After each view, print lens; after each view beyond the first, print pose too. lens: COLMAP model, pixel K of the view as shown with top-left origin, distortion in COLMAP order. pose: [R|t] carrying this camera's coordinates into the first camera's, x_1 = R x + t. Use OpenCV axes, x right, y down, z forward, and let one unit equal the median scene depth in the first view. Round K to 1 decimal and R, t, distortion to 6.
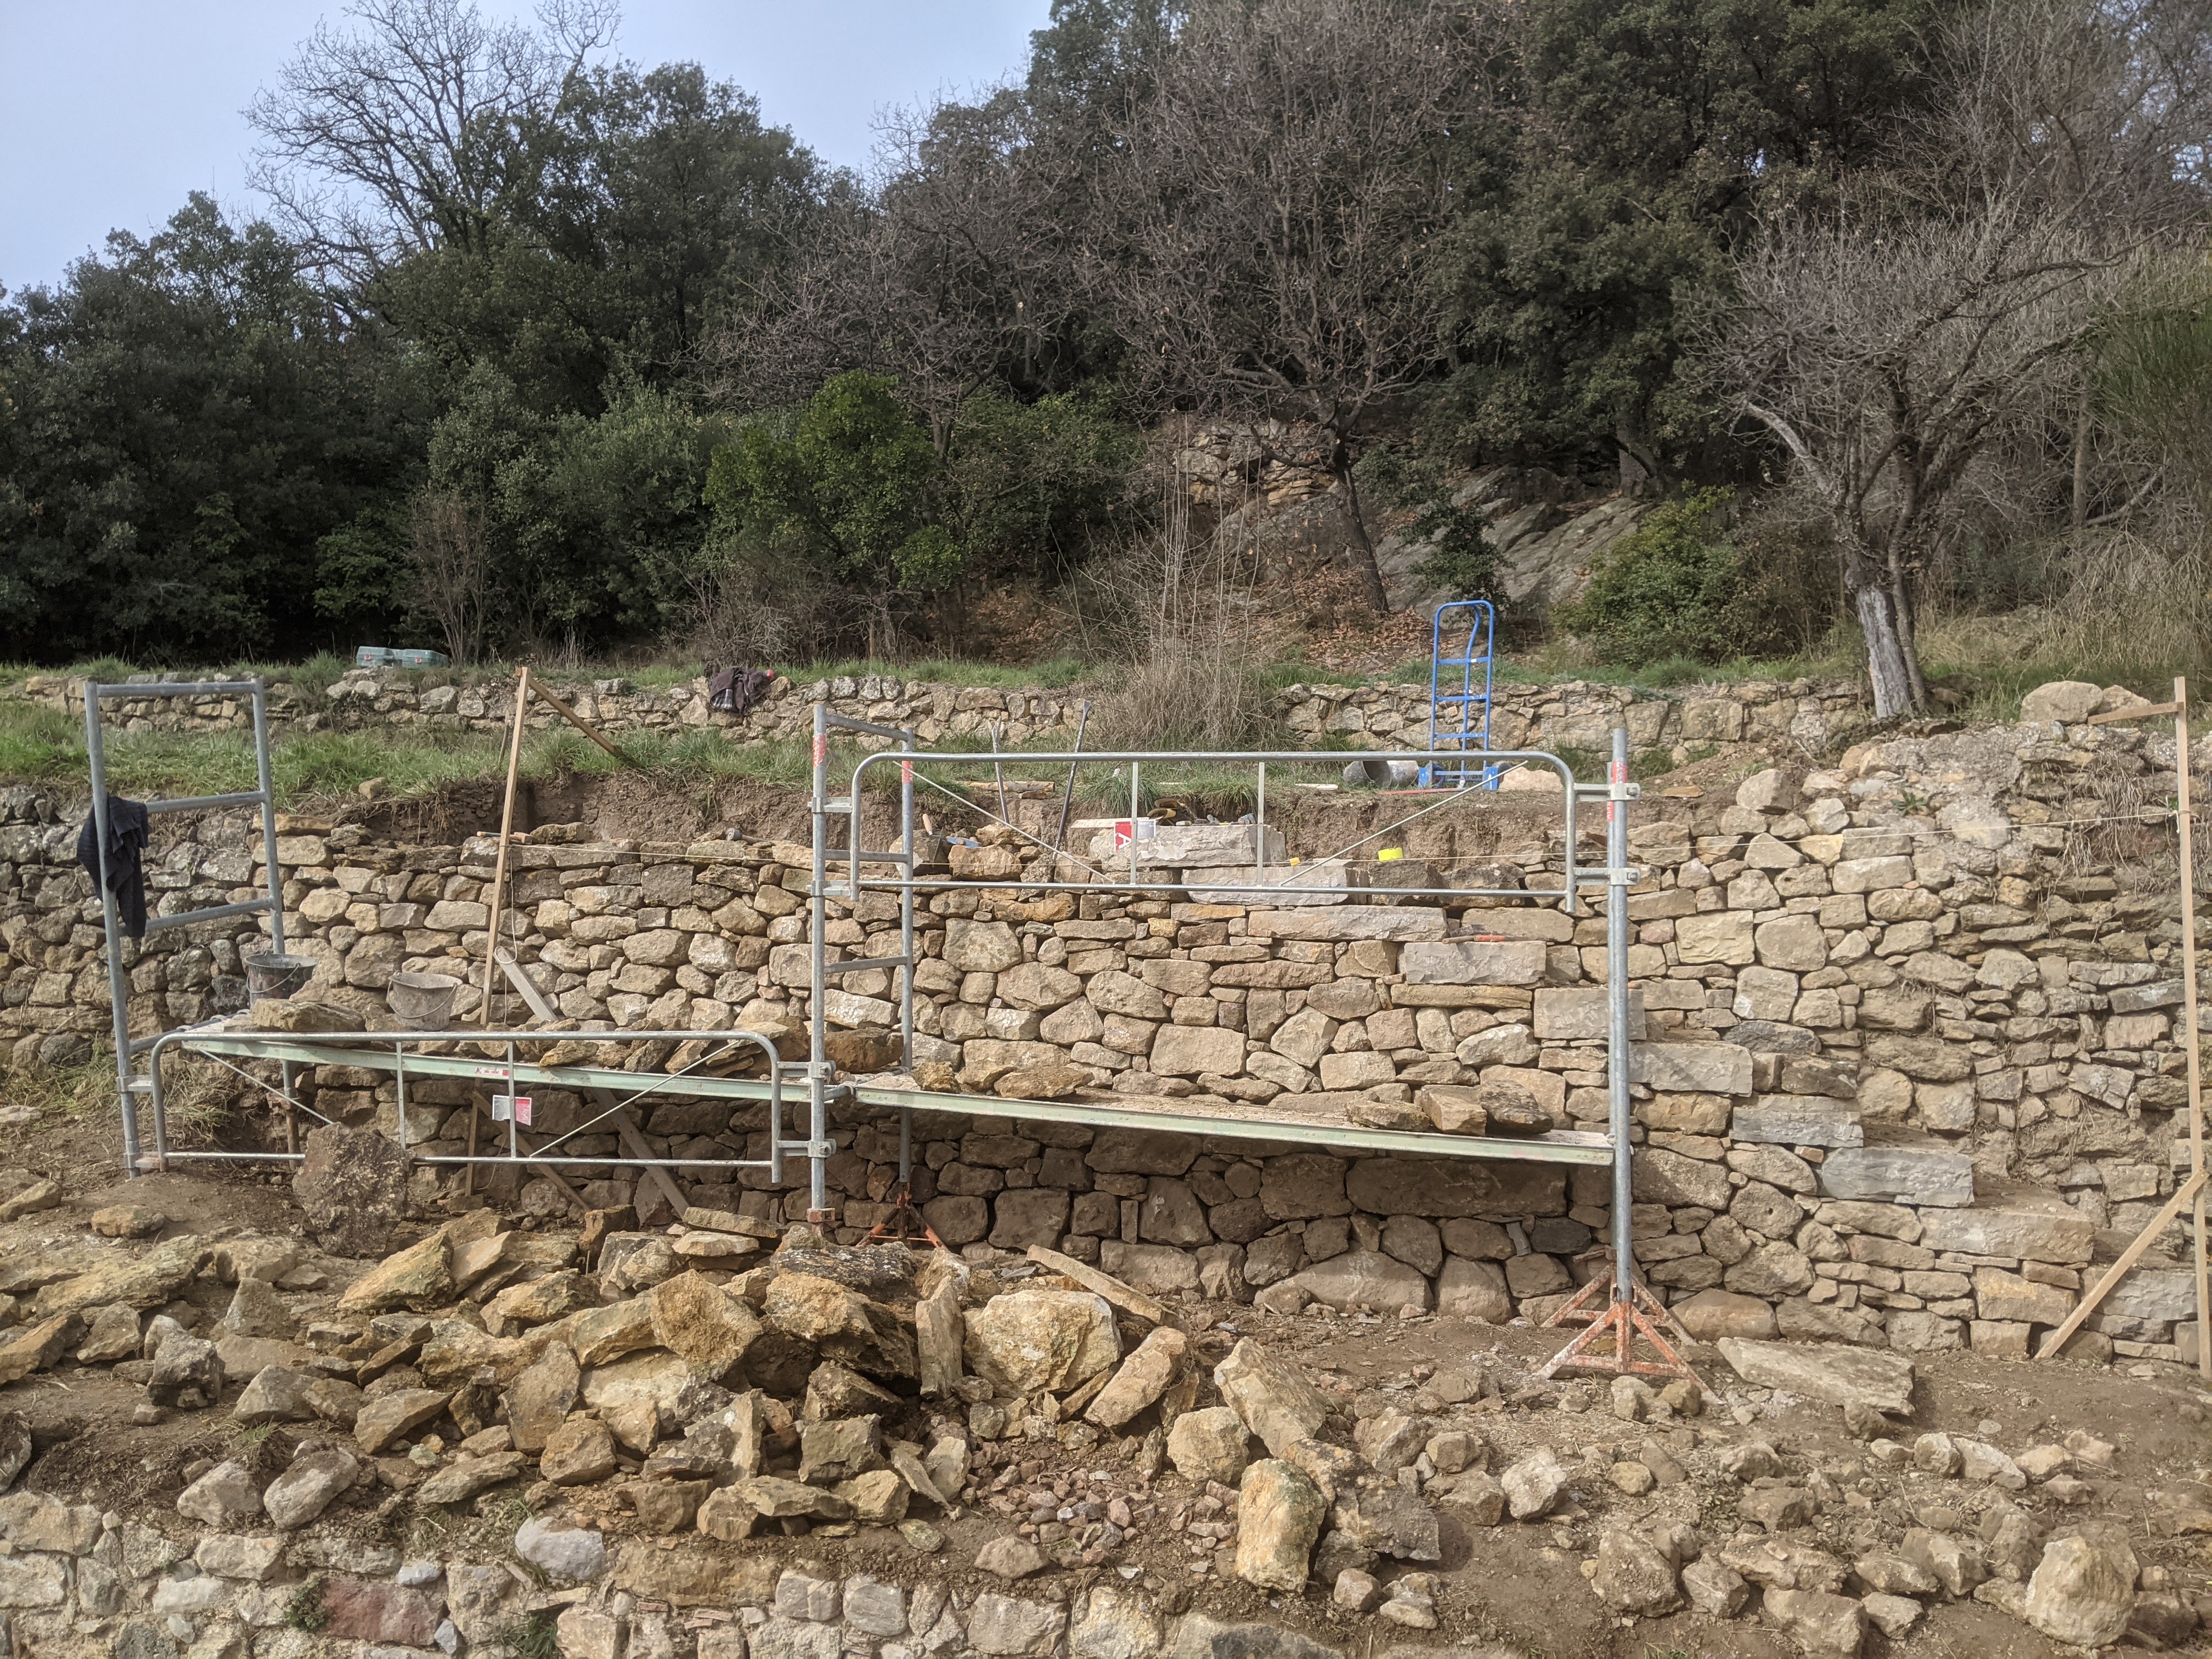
lens RADIAL K [[1723.5, 0, 1102.6], [0, 1723.5, 843.5], [0, 0, 1]] dist [0.078933, -0.139996]
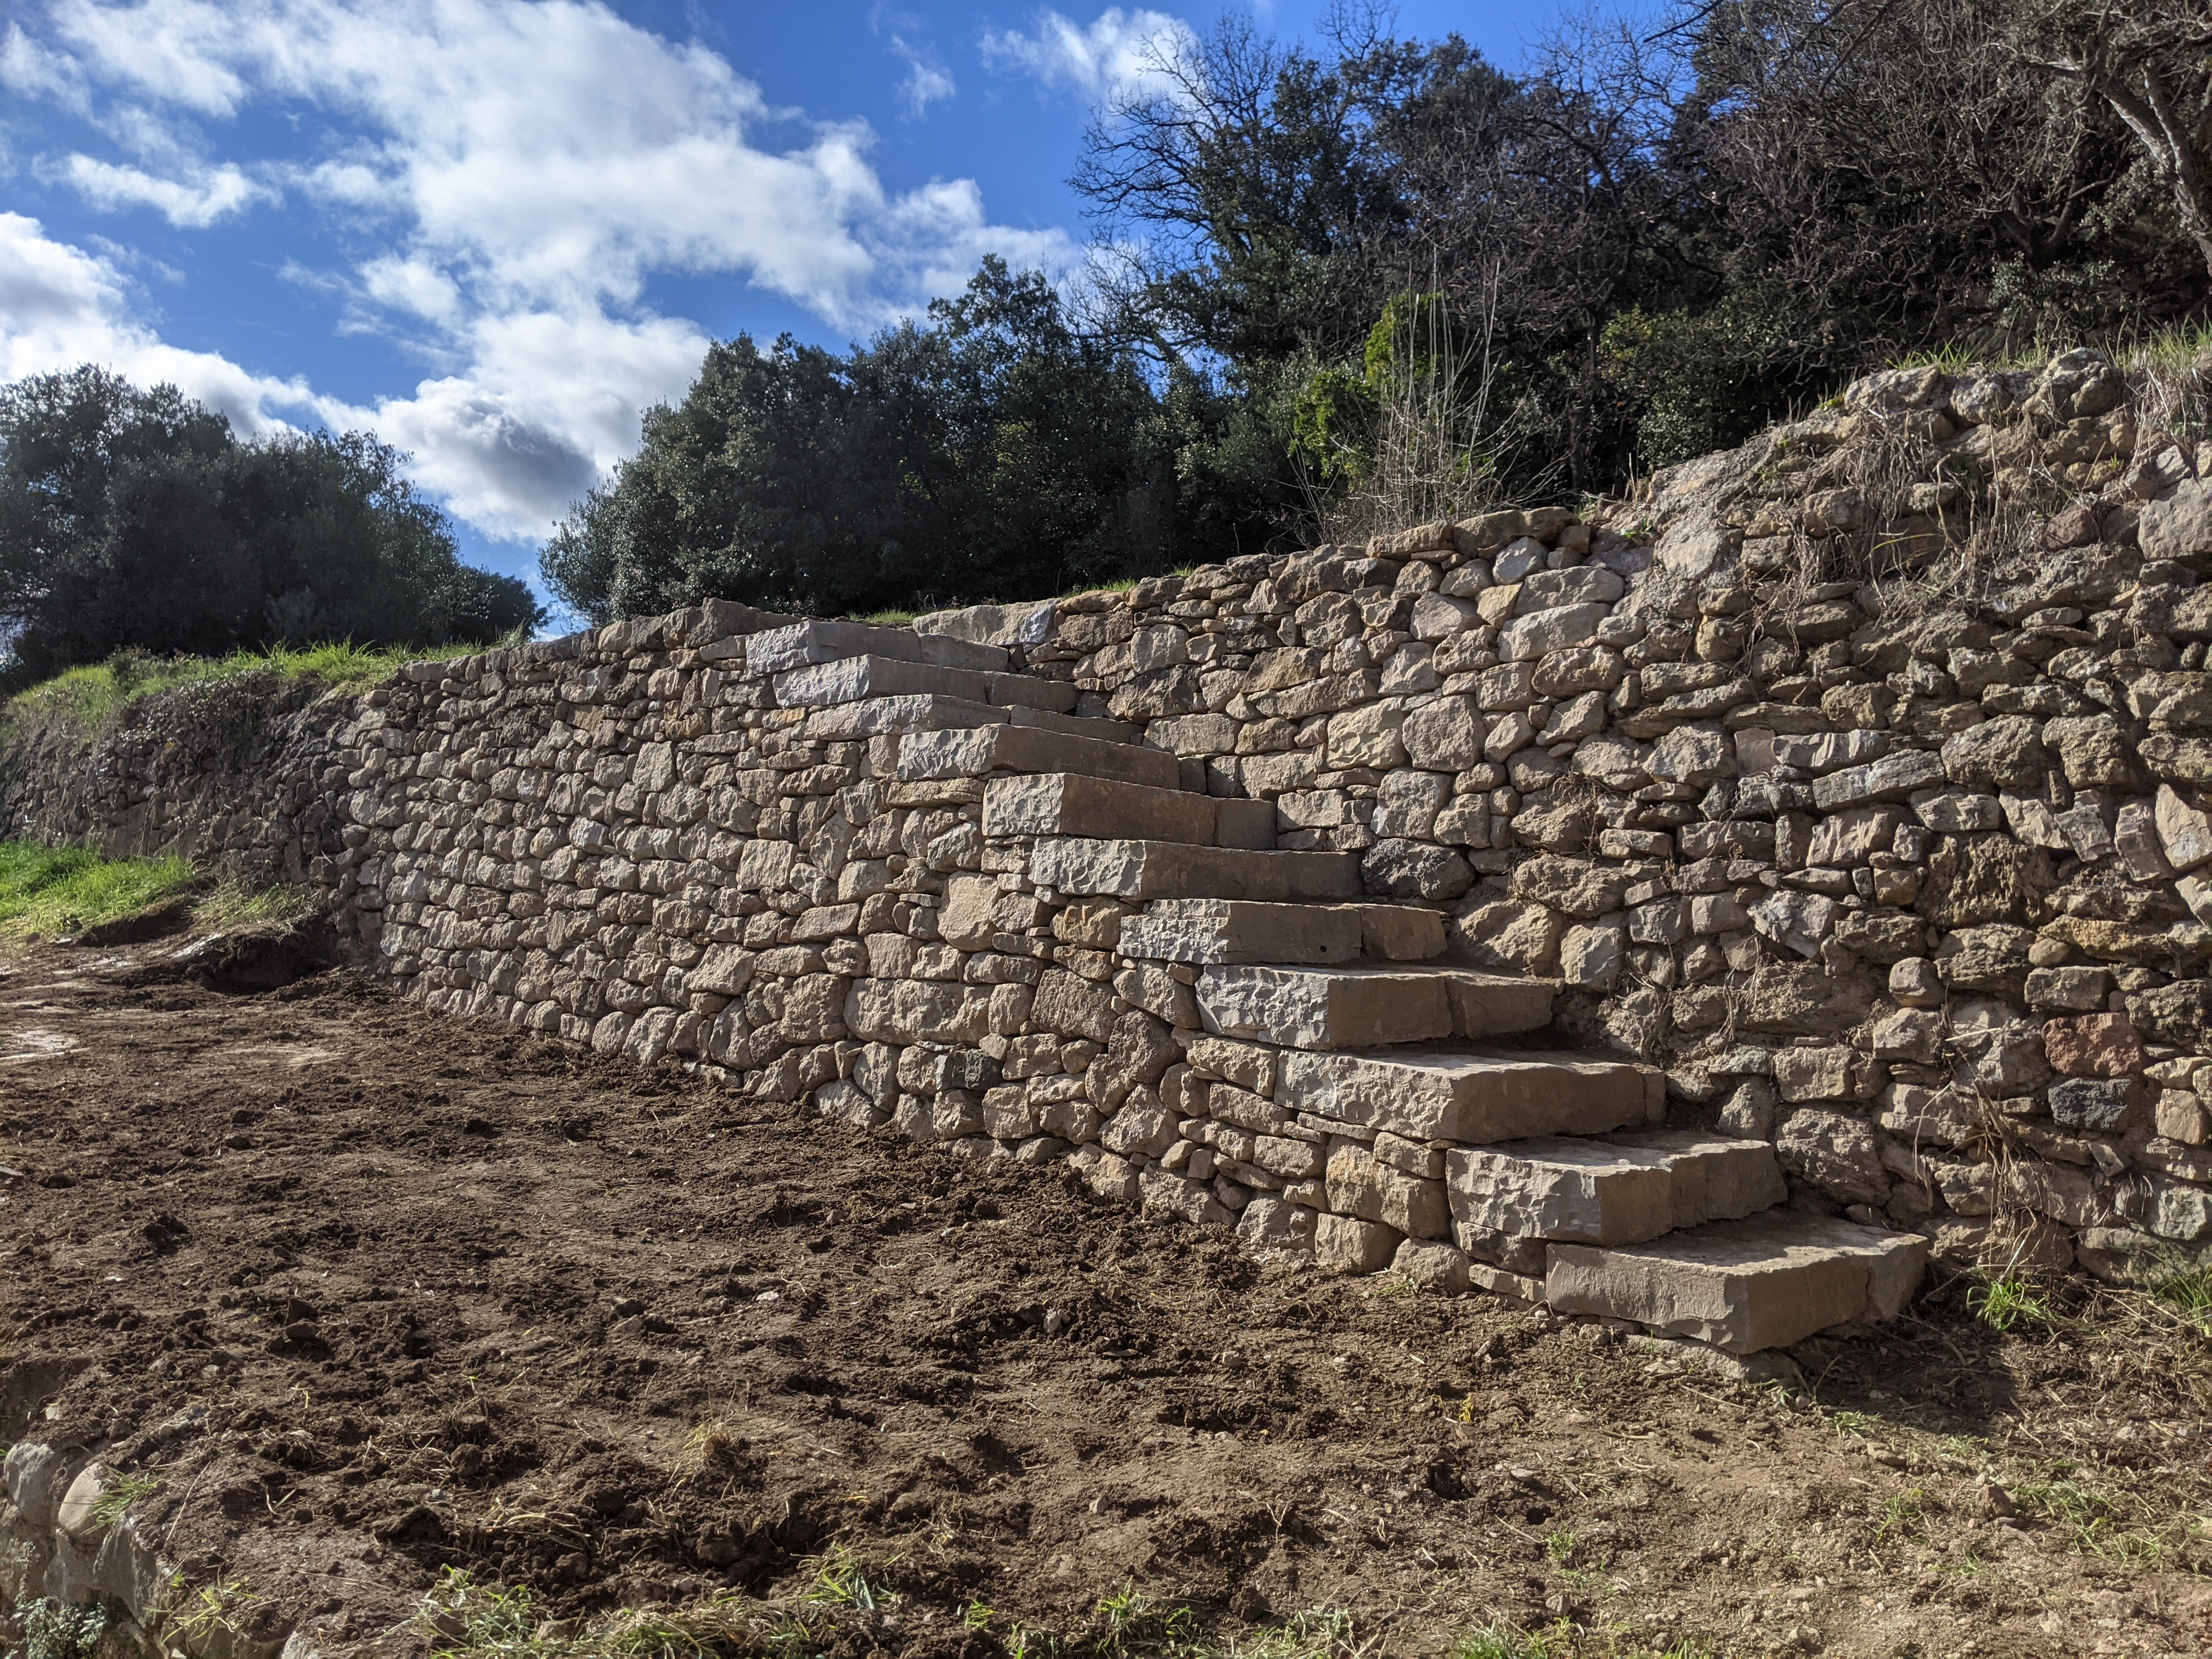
lens RADIAL K [[1723.5, 0, 1102.6], [0, 1723.5, 843.5], [0, 0, 1]] dist [0.078933, -0.139996]
pose [[0.819149, -0.005714, -0.573553, 0.719031], [-0.000965, 0.999935, -0.011339, 0.115054], [0.573580, 0.009842, 0.819090, 0.324851]]
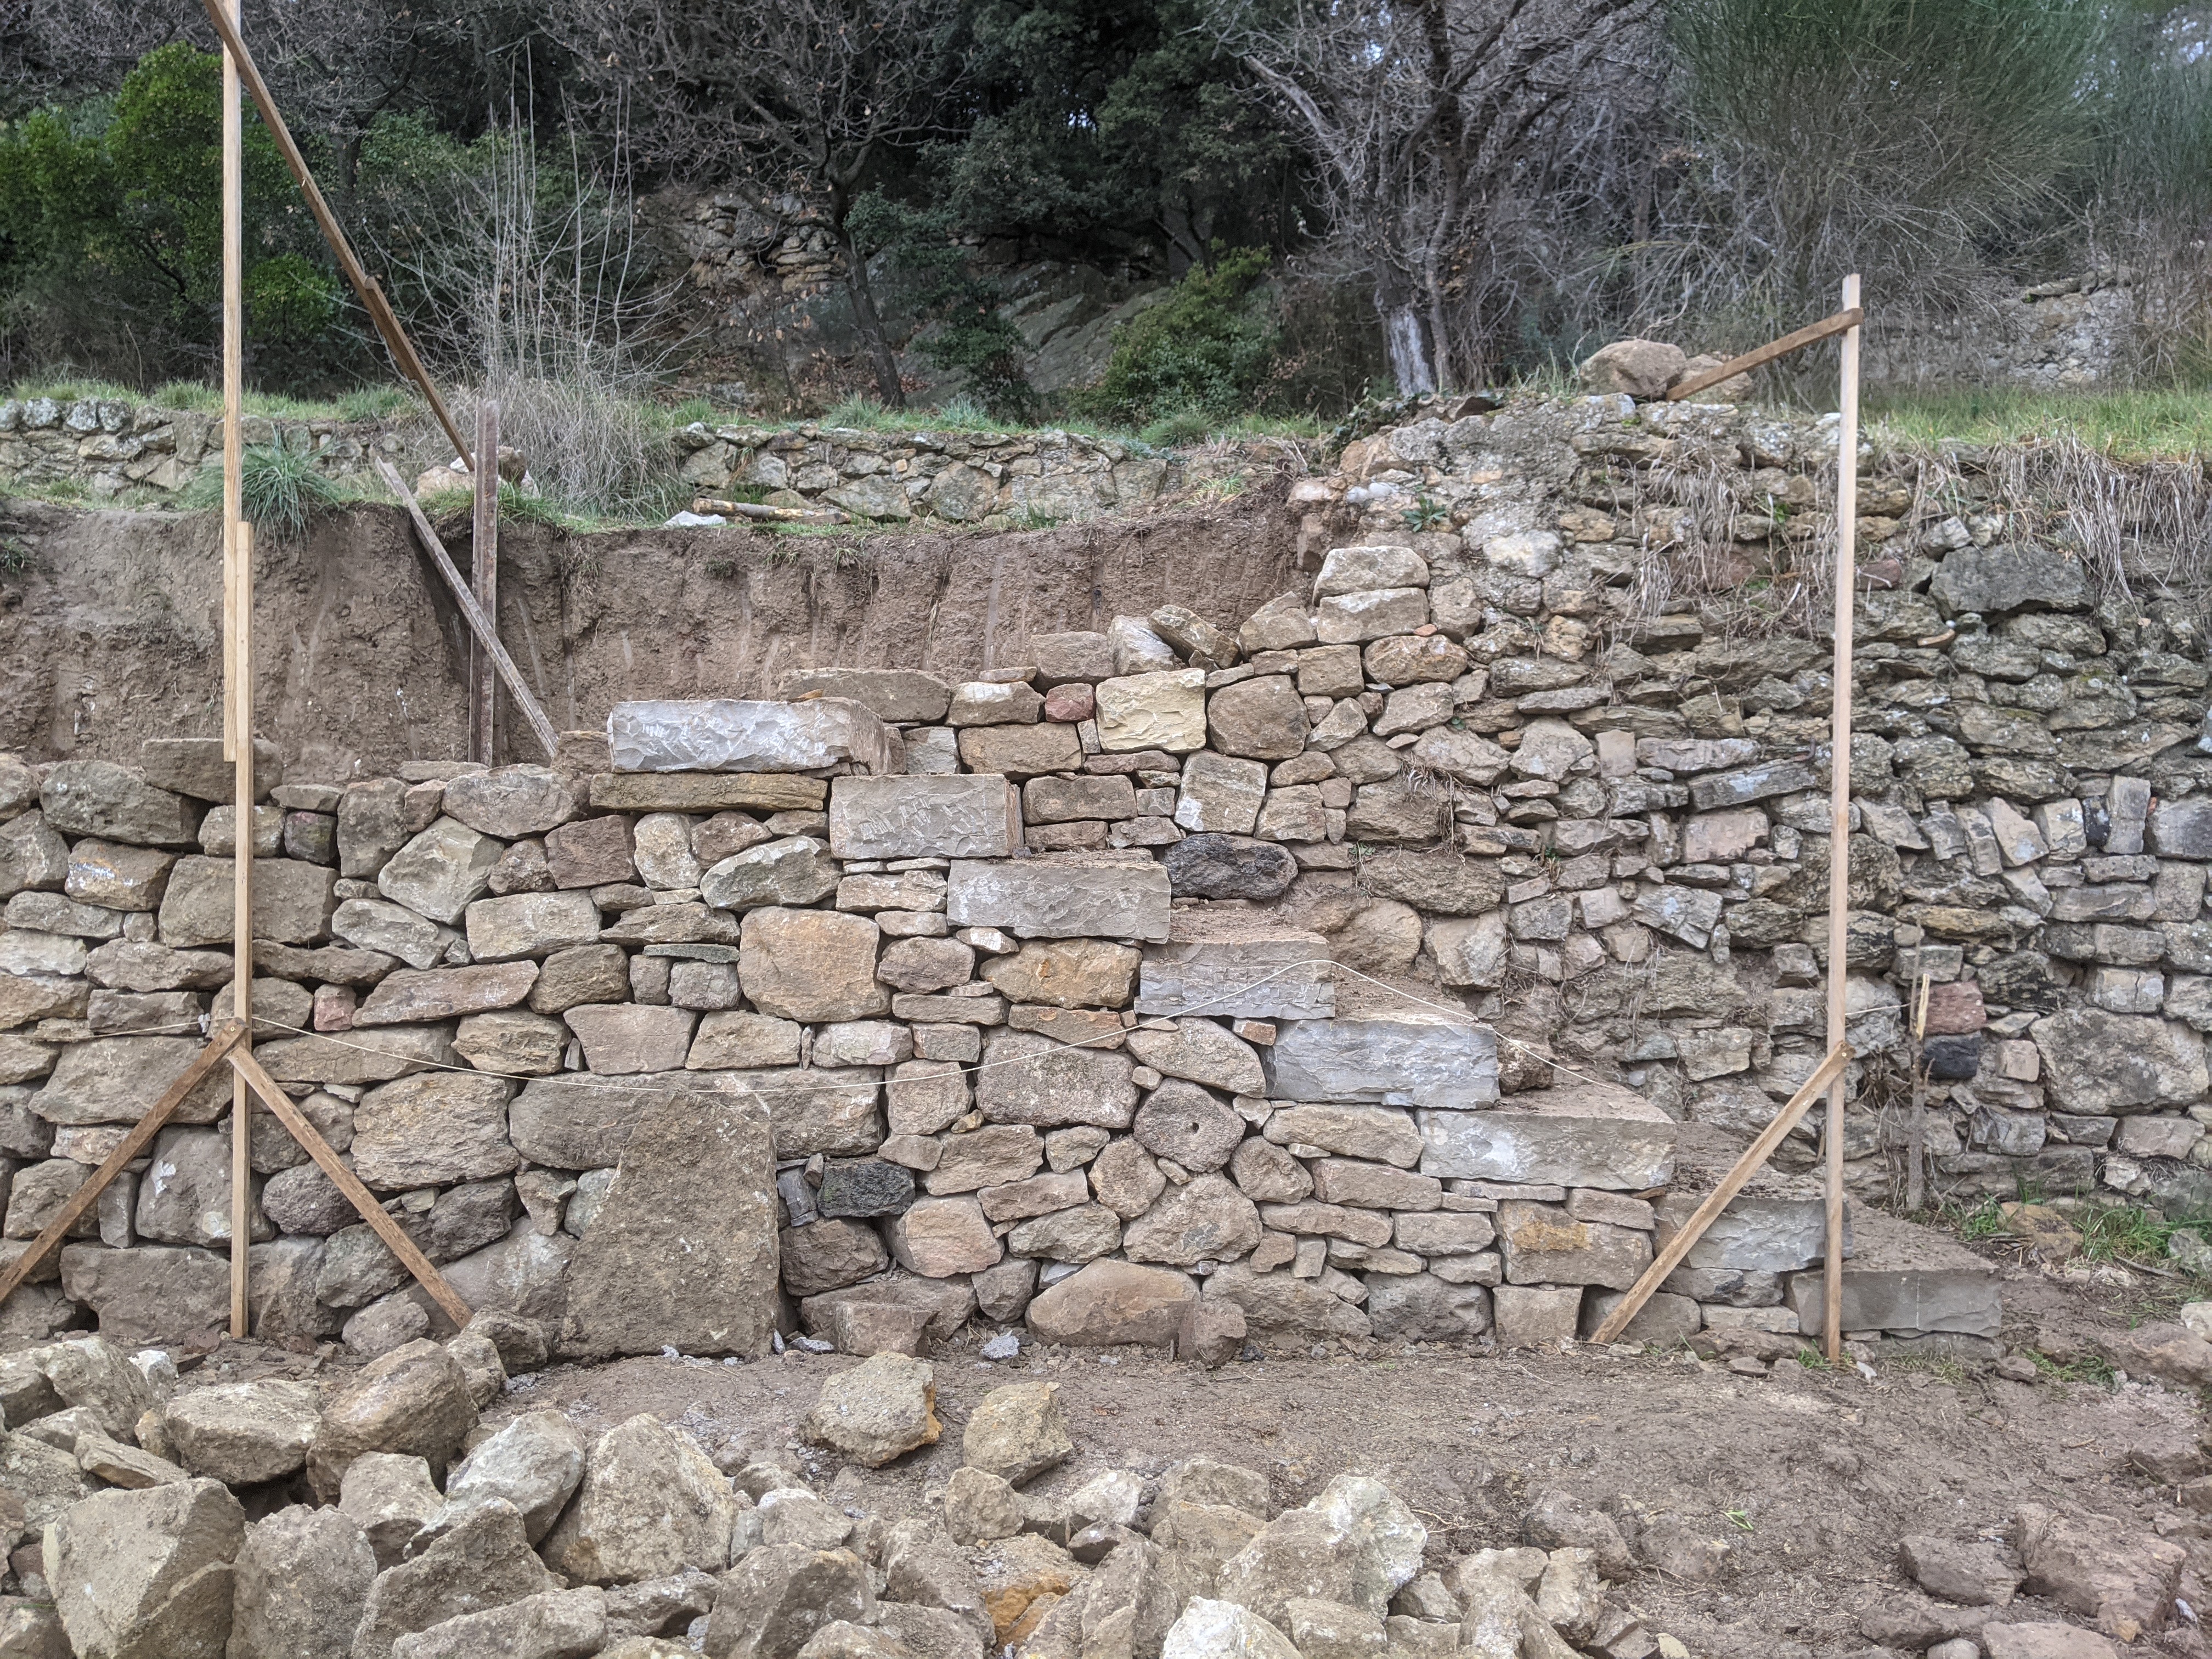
lens RADIAL K [[1759.4, 0, 1100.8], [0, 1759.4, 825.2], [0, 0, 1]] dist [0.176771, -0.359967]
pose [[0.973519, -0.015014, 0.228112, 0.185667], [0.000771, 0.998051, 0.062400, 0.057748], [-0.228605, -0.060571, 0.971633, 0.358965]]
